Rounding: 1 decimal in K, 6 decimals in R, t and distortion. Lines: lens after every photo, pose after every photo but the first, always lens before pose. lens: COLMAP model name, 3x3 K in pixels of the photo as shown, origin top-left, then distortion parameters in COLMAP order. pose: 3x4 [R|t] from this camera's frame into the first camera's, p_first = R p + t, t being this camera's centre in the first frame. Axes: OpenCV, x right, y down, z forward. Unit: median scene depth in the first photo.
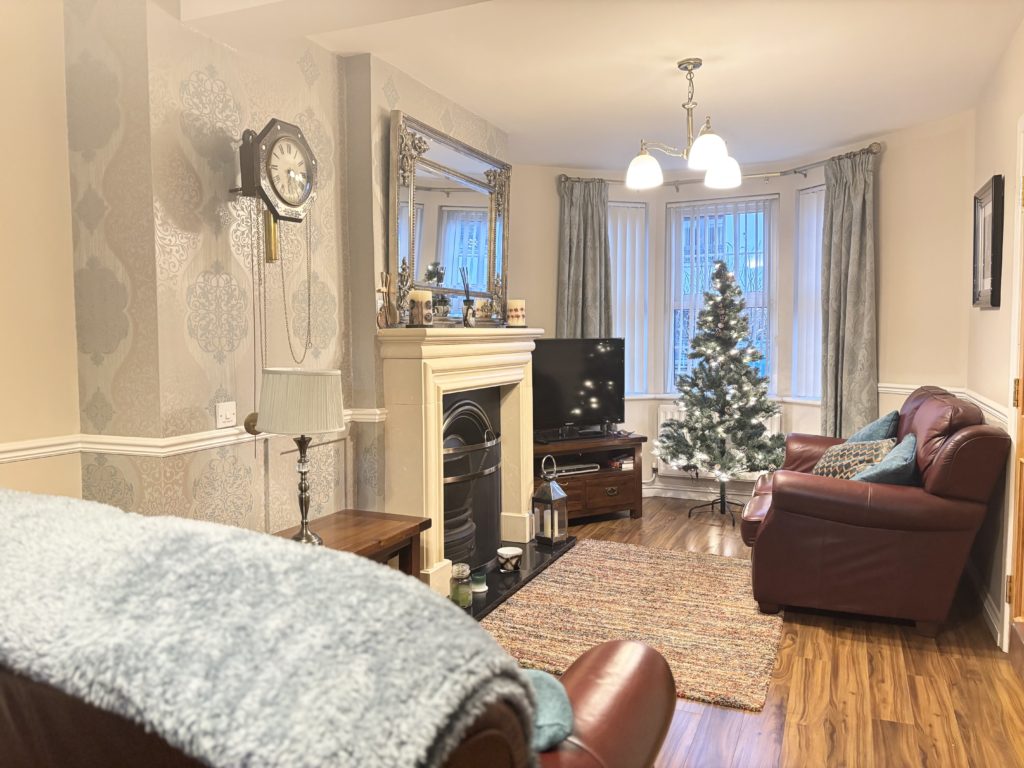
lens RADIAL K [[782.0, 0, 511.2], [0, 782.0, 379.4], [0, 0, 1]] dist [0.029433, -0.016167]
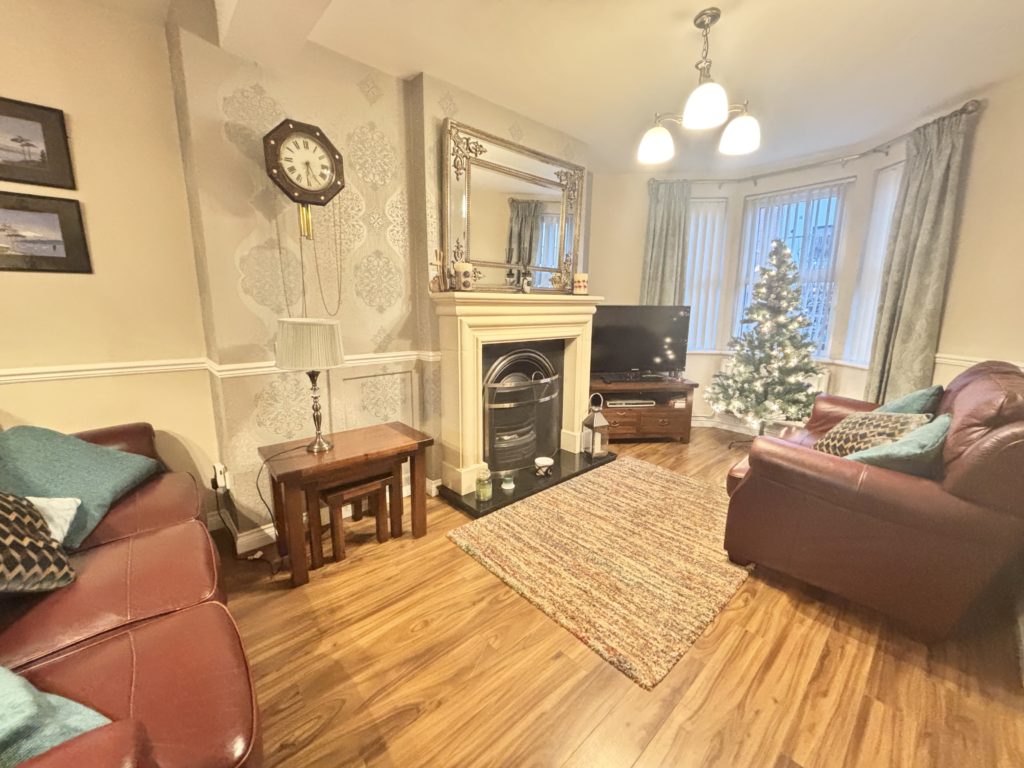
lens RADIAL K [[409.5, 0, 512.9], [0, 409.5, 381.3], [0, 0, 1]] dist [-0.002960, 0.000698]
pose [[0.909014, 0.089093, -0.407131, 0.236159], [-0.038551, 0.990670, 0.130716, -0.009766], [0.414979, -0.103128, 0.903967, 0.364610]]
